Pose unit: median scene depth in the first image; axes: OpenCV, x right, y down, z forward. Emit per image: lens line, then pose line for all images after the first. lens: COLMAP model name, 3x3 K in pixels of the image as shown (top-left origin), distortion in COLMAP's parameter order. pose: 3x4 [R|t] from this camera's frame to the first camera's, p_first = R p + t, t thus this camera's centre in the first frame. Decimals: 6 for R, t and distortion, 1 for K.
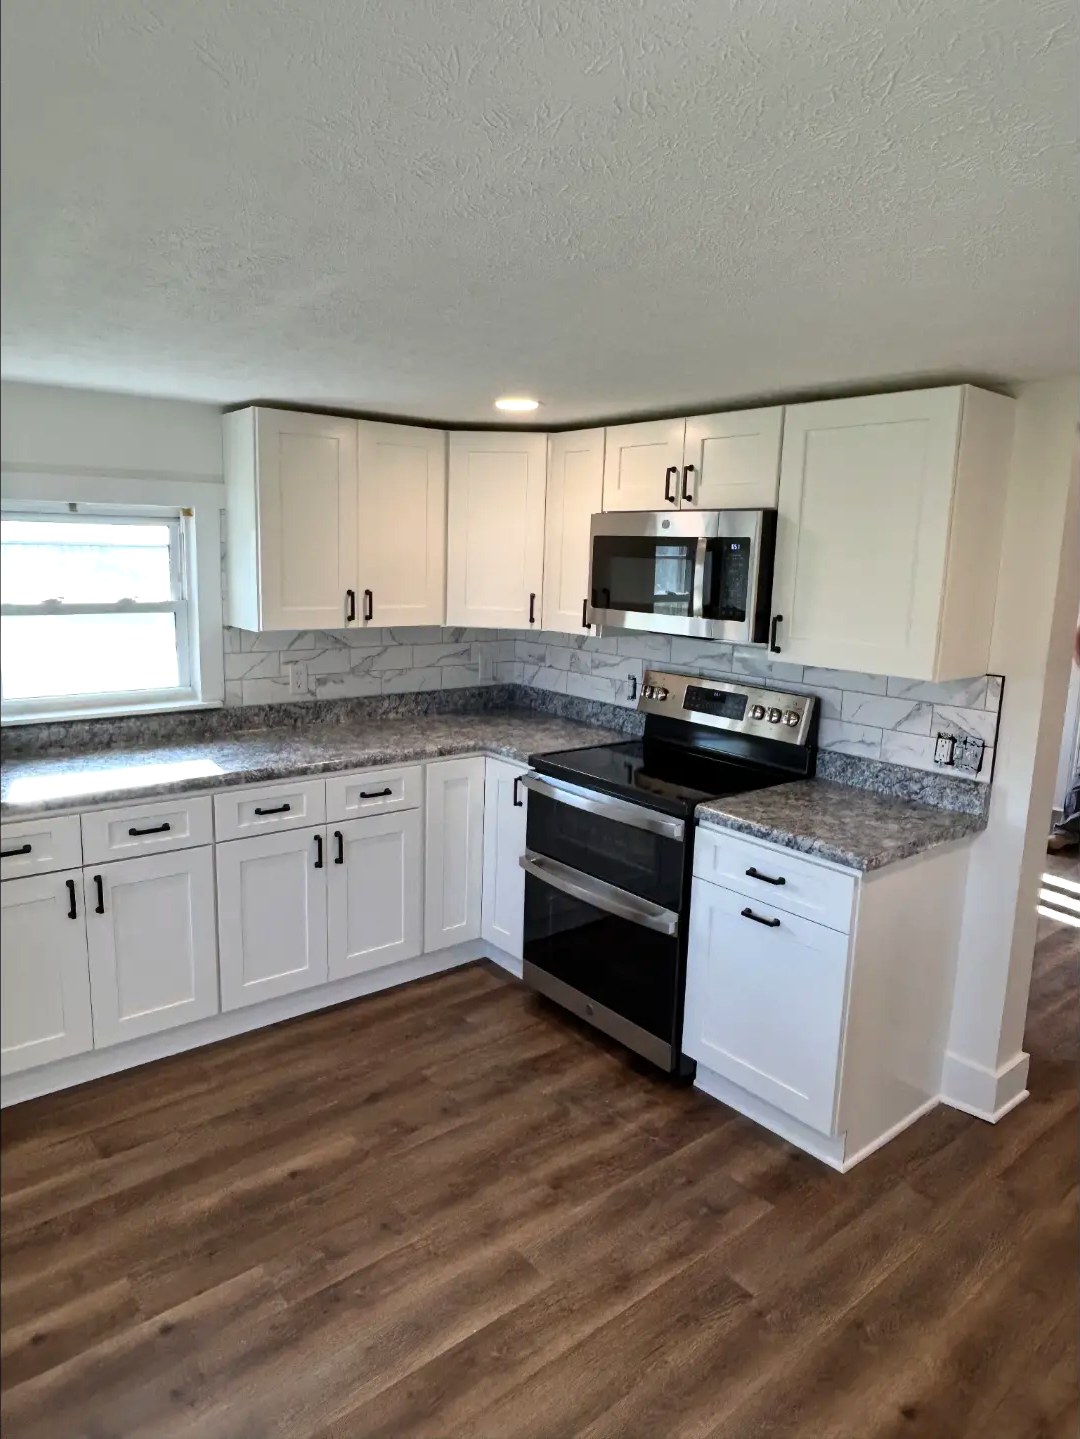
lens RADIAL K [[930.1, 0, 531.3], [0, 930.1, 706.4], [0, 0, 1]] dist [-0.002717, 0.000351]
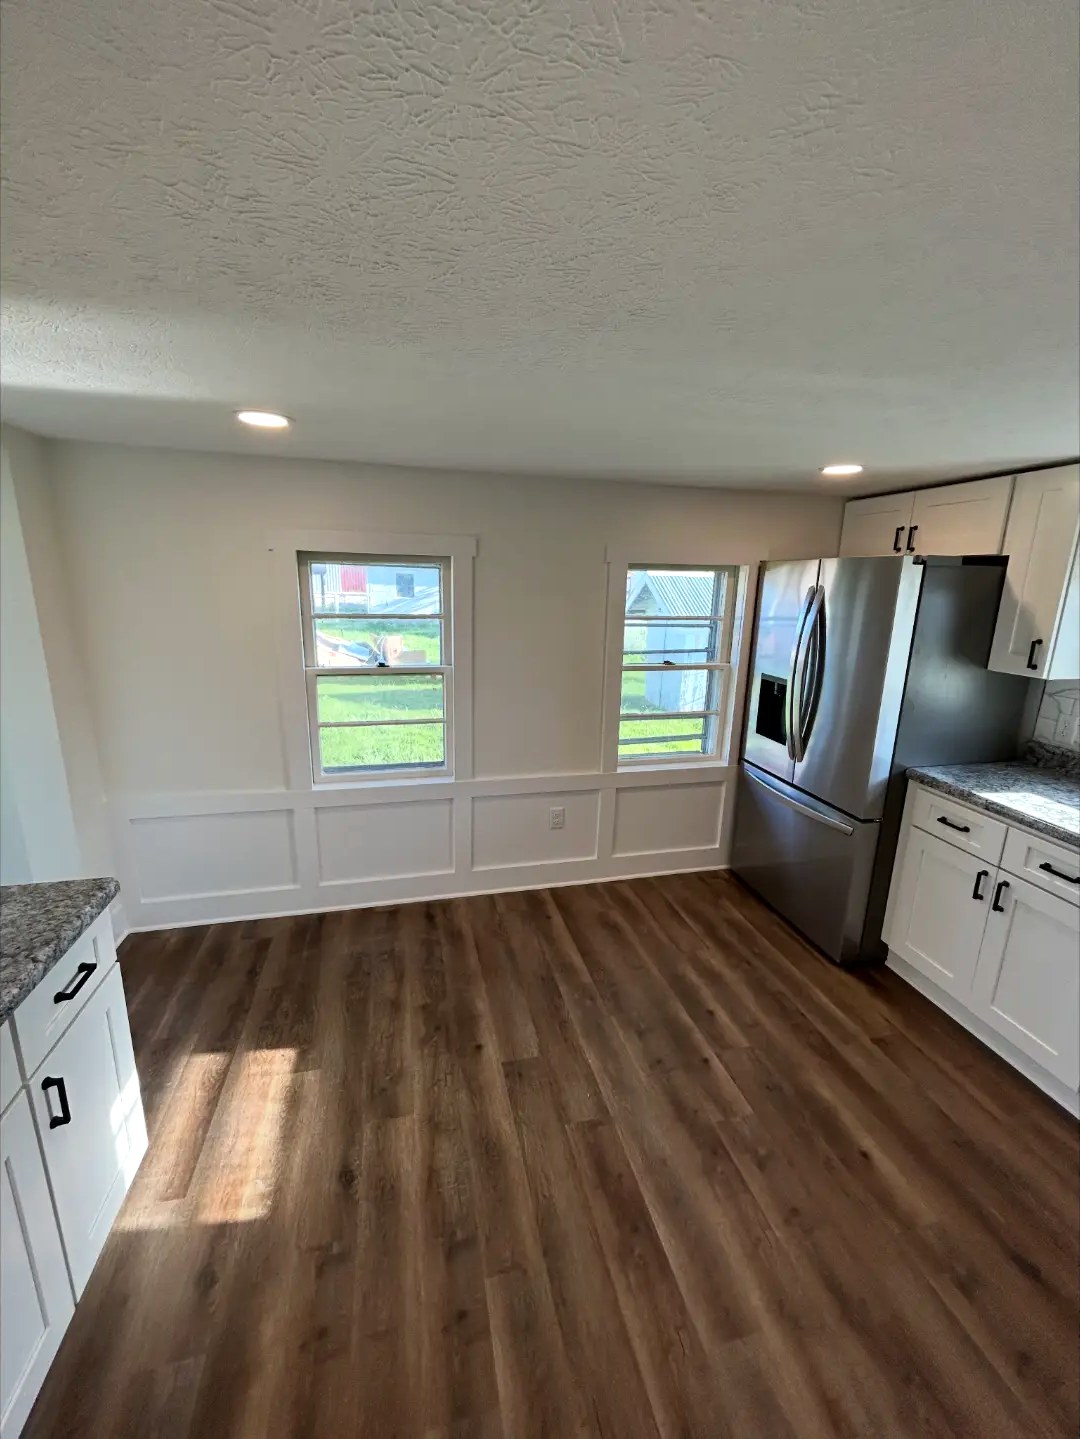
lens RADIAL K [[580.4, 0, 539.4], [0, 580.4, 719.2], [0, 0, 1]] dist [0.000886, 0.000304]
pose [[-0.433331, 0.176435, -0.883795, 0.476362], [-0.185704, 0.942125, 0.279132, -0.127133], [0.881895, 0.285081, -0.375488, 0.815198]]
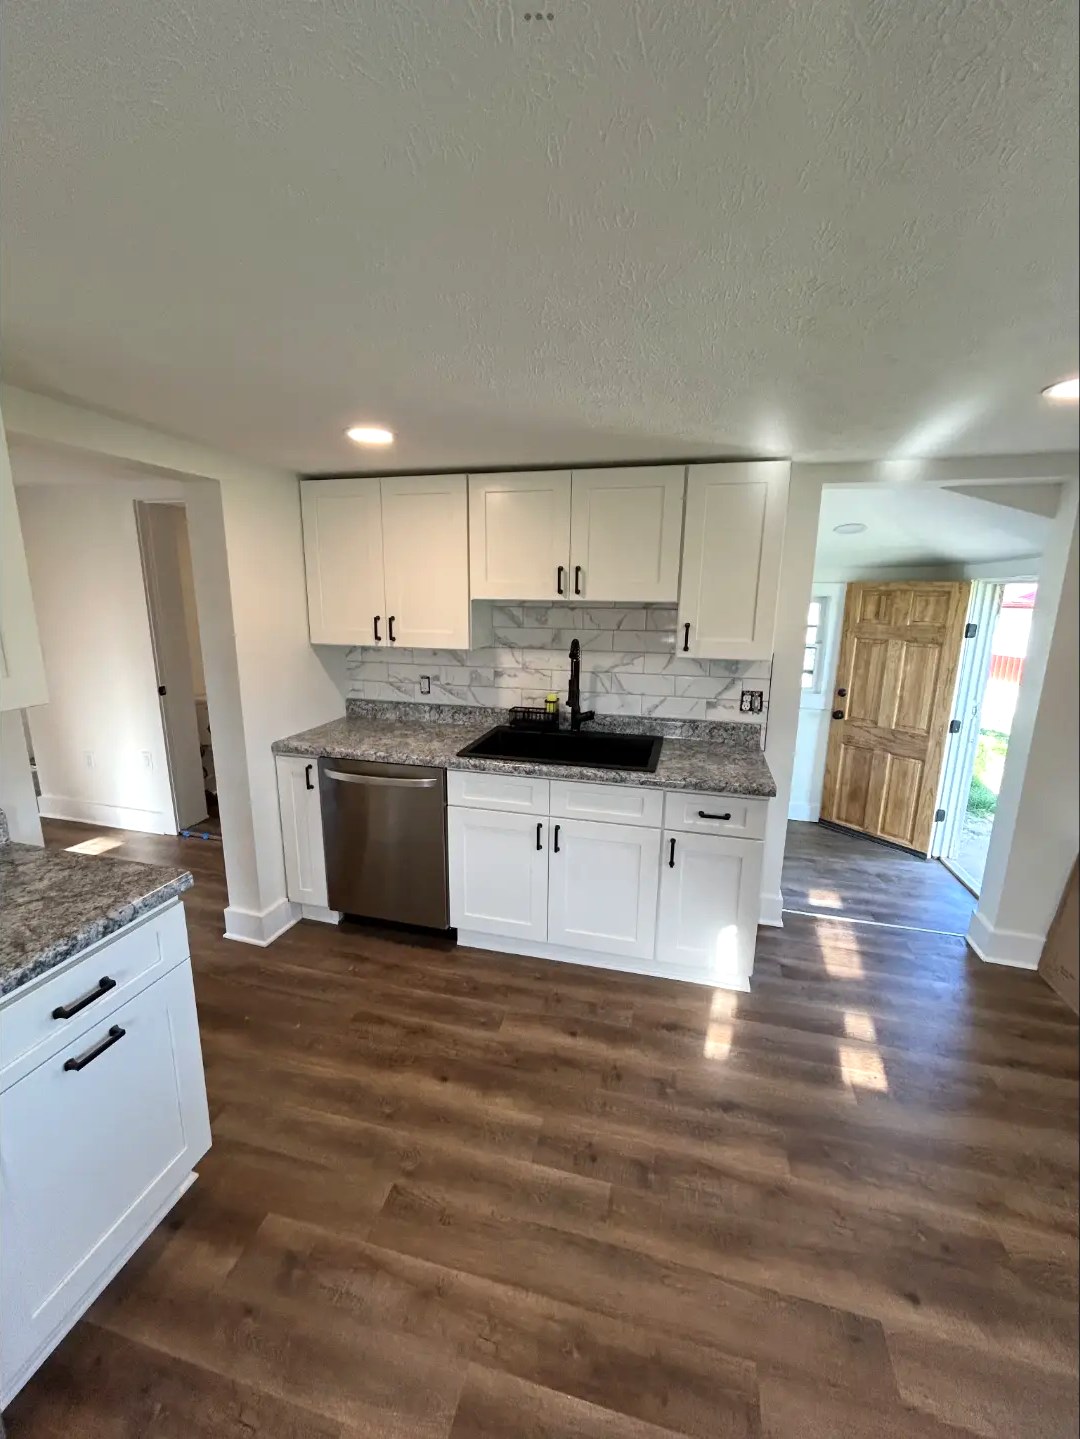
lens RADIAL K [[580.4, 0, 541.0], [0, 580.4, 718.2], [0, 0, 1]] dist [0.000886, 0.000304]
pose [[-0.597049, -0.207026, 0.775031, -0.311218], [0.108039, 0.936573, 0.333405, -0.157743], [-0.794896, 0.282793, -0.536813, 0.986290]]
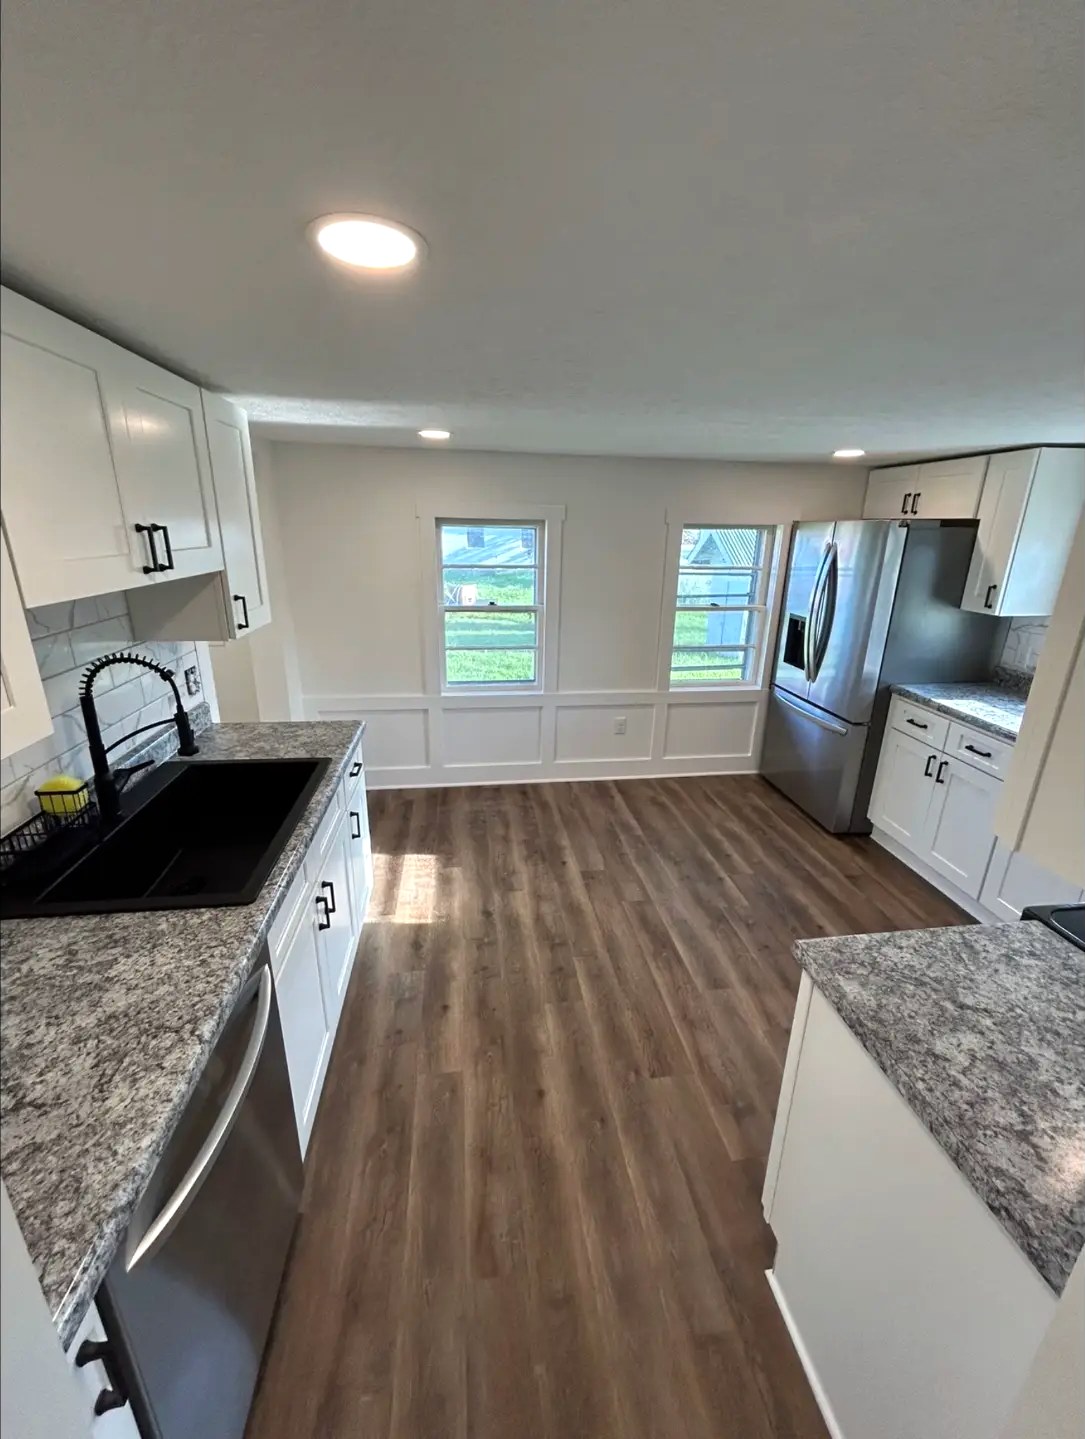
lens RADIAL K [[579.6, 0, 540.7], [0, 579.6, 715.7], [0, 0, 1]] dist [-0.002852, -0.000418]
pose [[-0.526344, 0.230971, -0.818300, 0.855487], [-0.173766, 0.912867, 0.369432, -0.169911], [0.832326, 0.336641, -0.440347, 0.969218]]
